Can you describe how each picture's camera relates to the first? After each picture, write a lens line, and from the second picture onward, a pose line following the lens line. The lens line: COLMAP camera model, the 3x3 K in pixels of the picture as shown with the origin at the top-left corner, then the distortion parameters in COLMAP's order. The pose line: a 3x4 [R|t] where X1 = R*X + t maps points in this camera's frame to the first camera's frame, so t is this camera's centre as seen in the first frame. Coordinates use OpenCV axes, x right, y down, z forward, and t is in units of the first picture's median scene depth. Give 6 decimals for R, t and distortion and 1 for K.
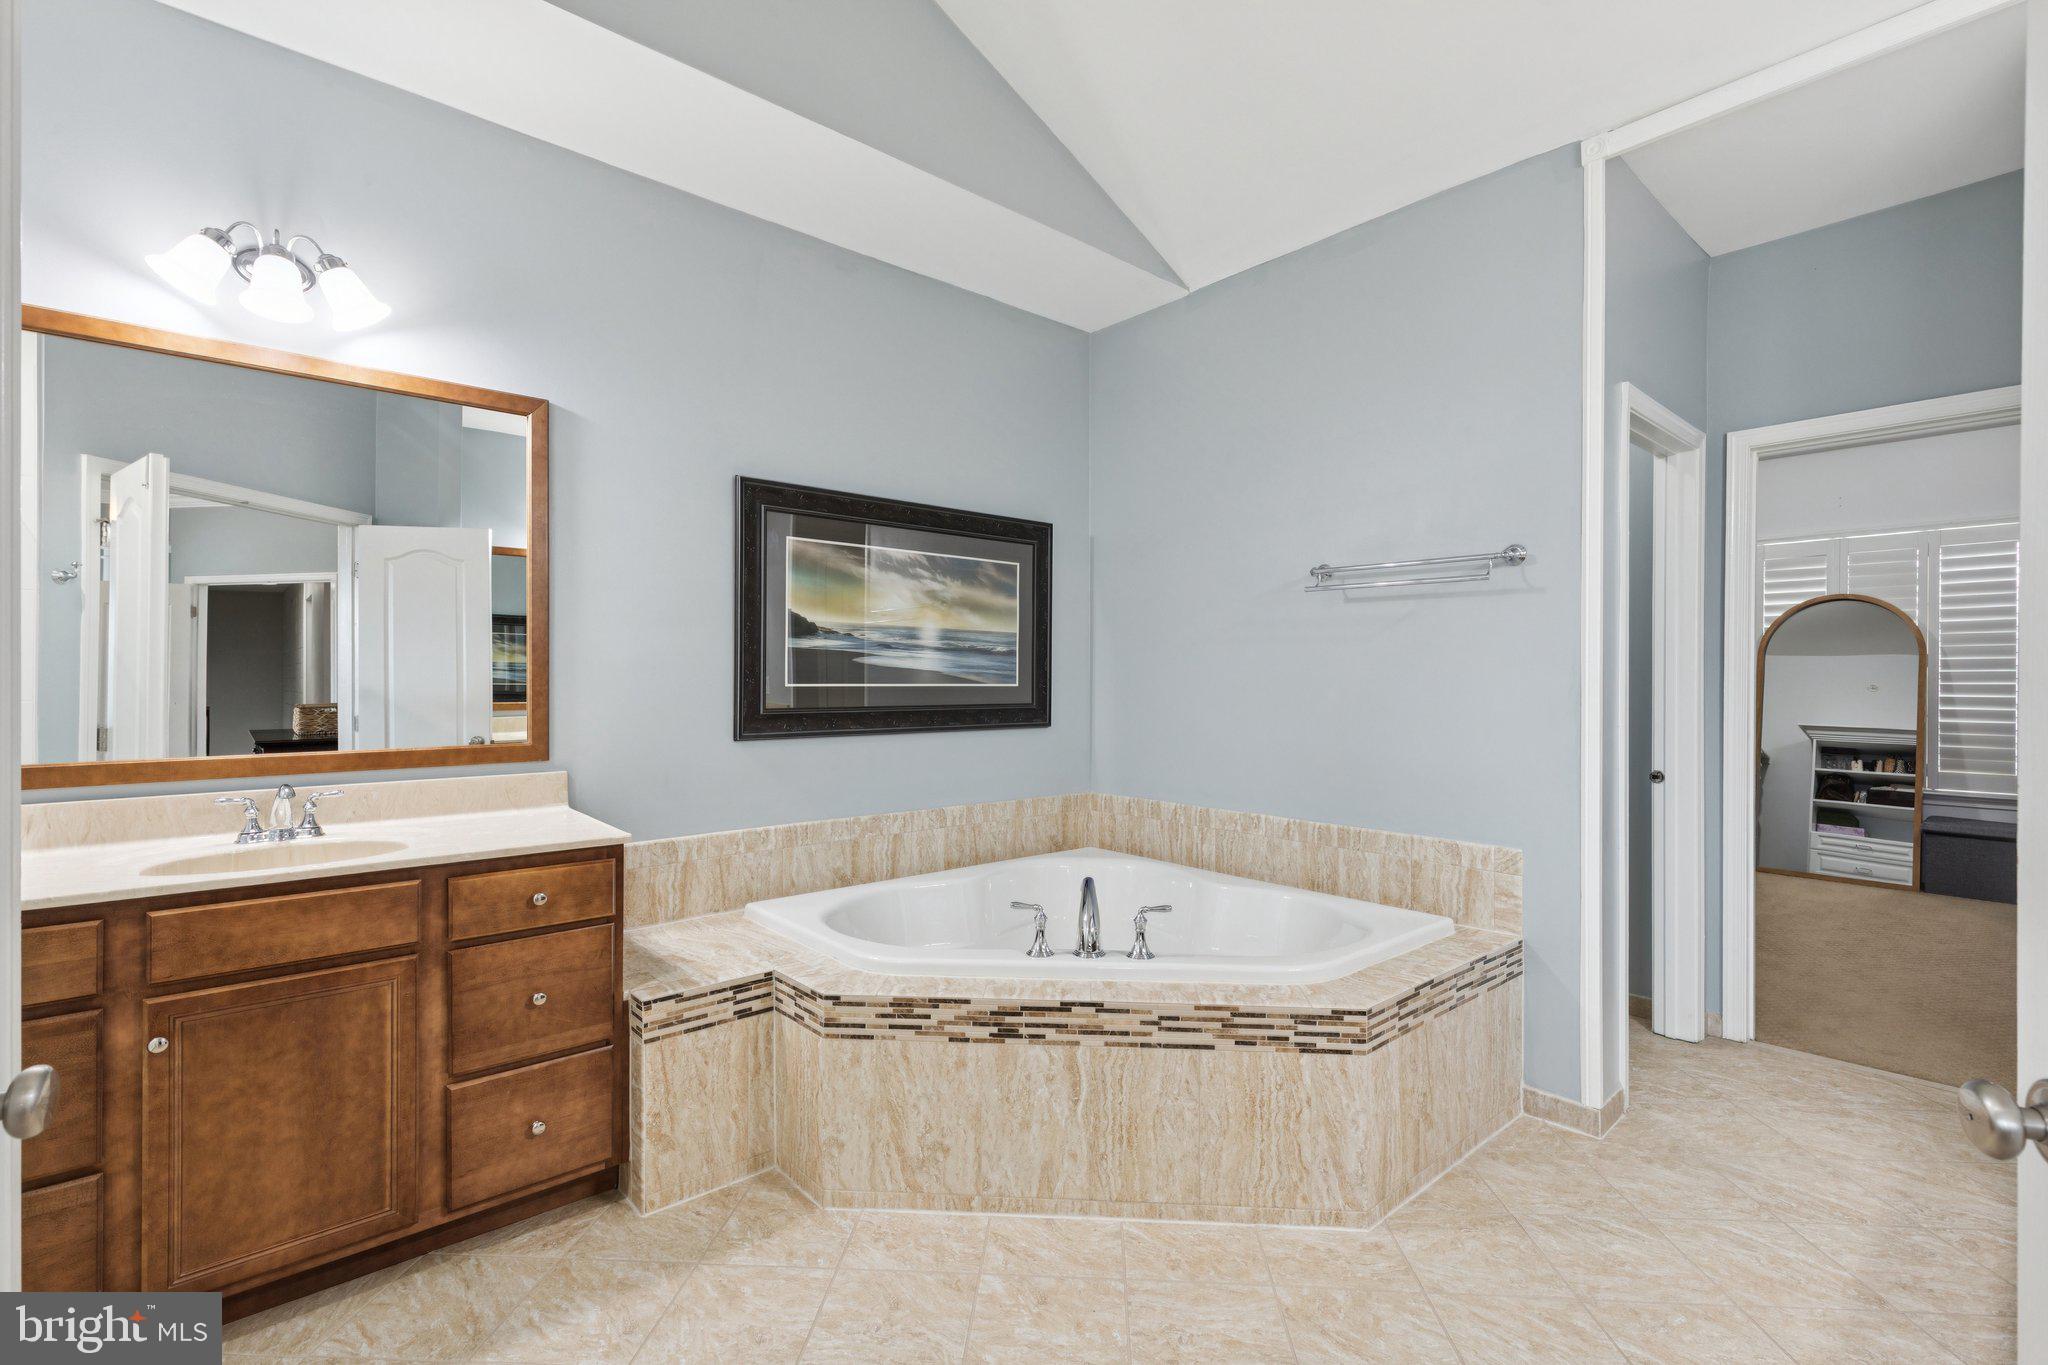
lens RADIAL K [[930.0, 0, 1023.5], [0, 930.0, 682.7], [0, 0, 1]] dist [0.002210, -0.000321]
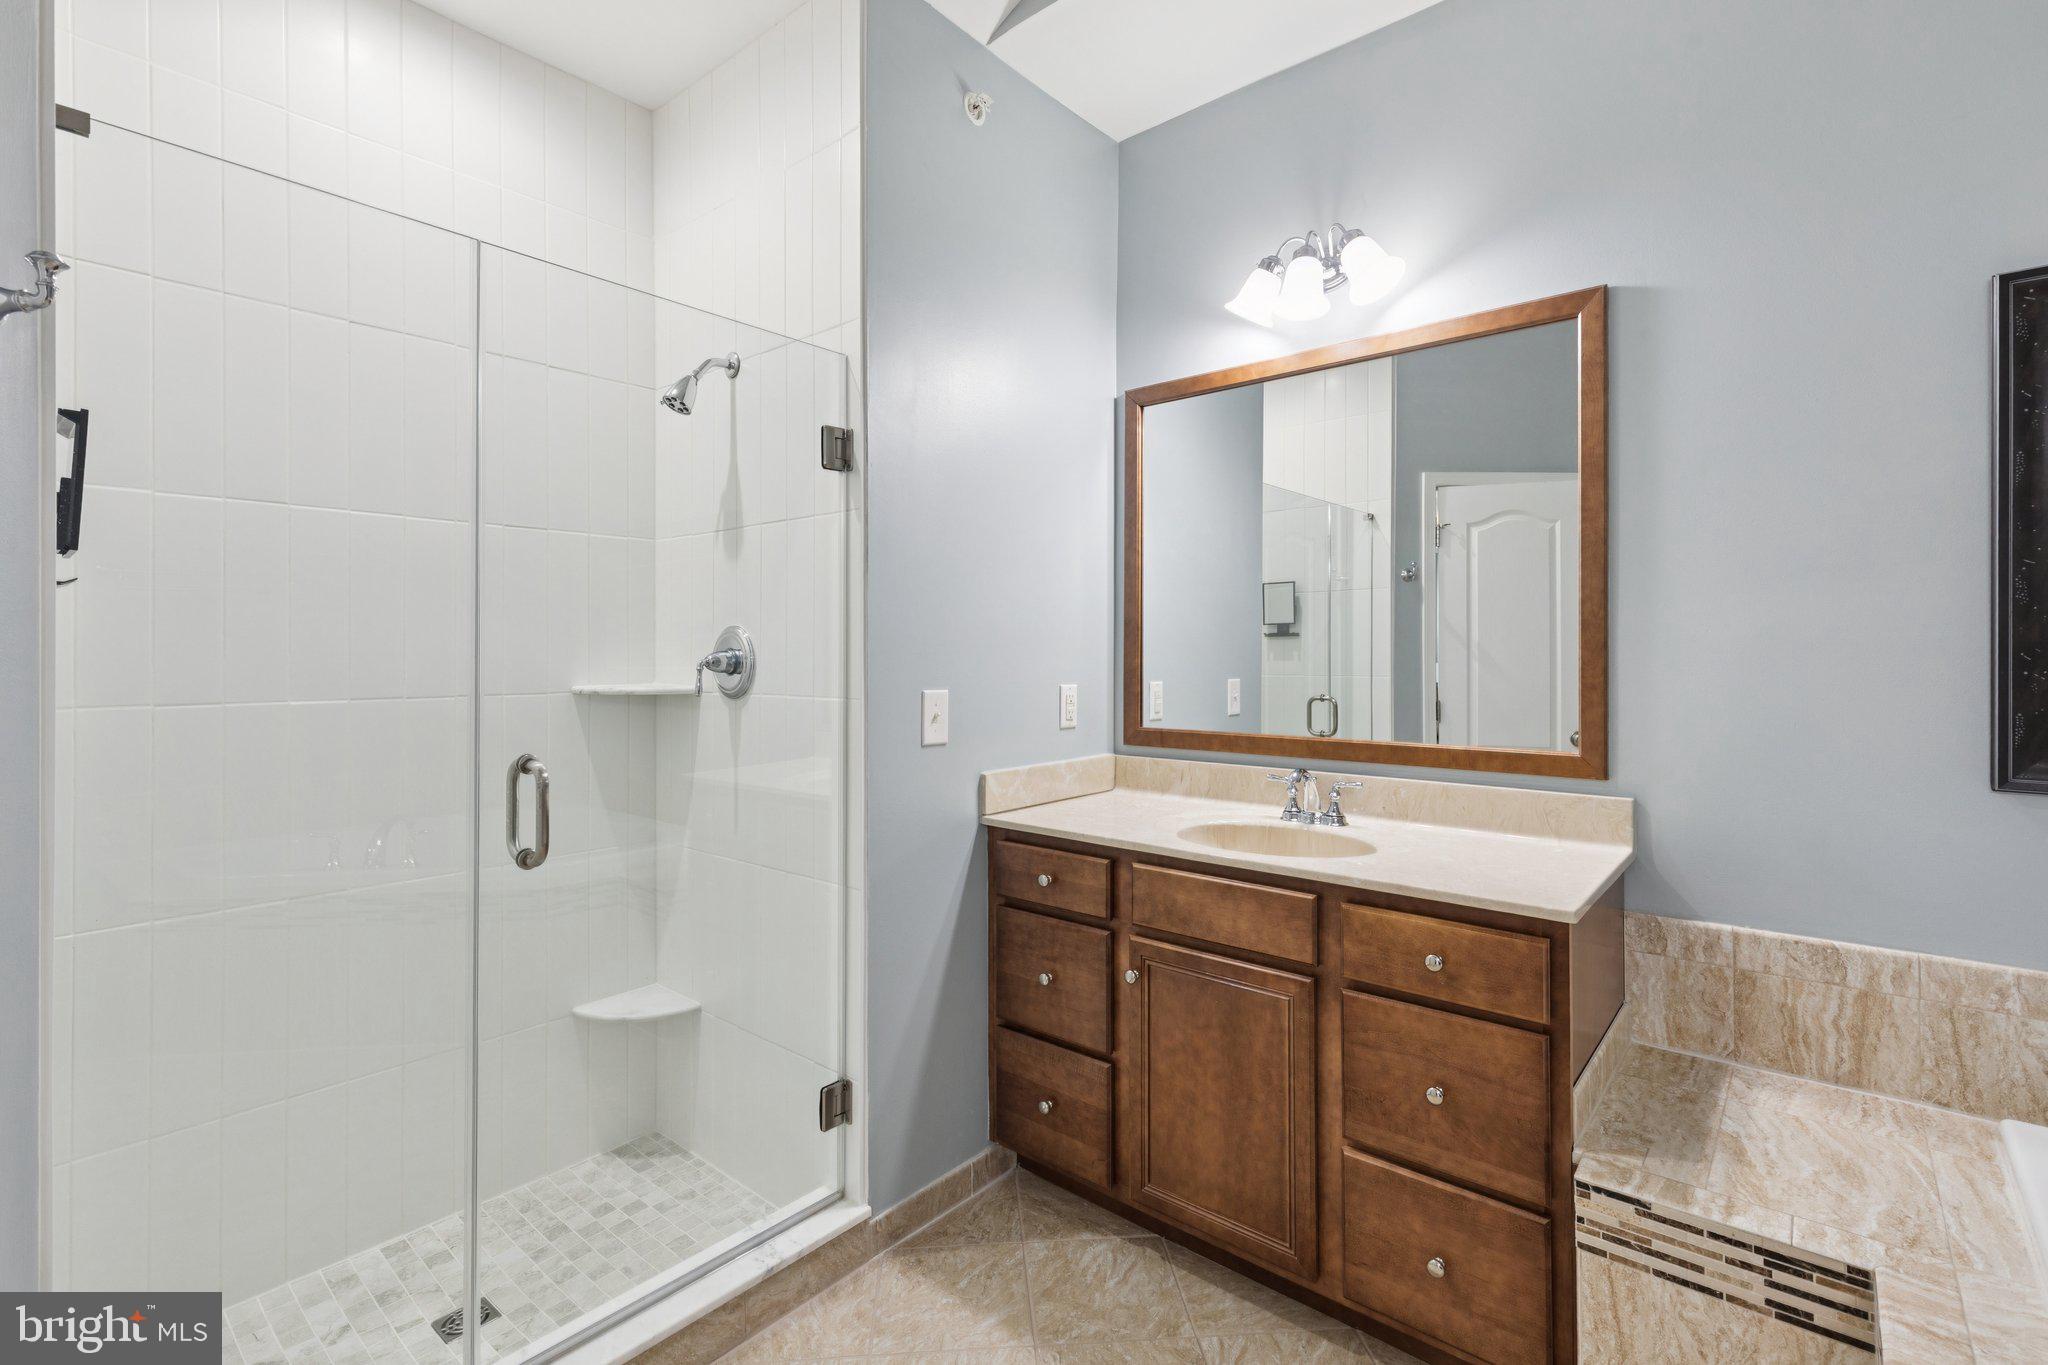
lens RADIAL K [[930.0, 0, 1036.1], [0, 930.0, 648.5], [0, 0, 1]] dist [0.002210, -0.000321]
pose [[0.144388, -0.006604, -0.989499, 0.178985], [-0.005412, 0.999958, -0.007463, -0.013997], [0.989506, 0.006433, 0.144347, 0.569207]]
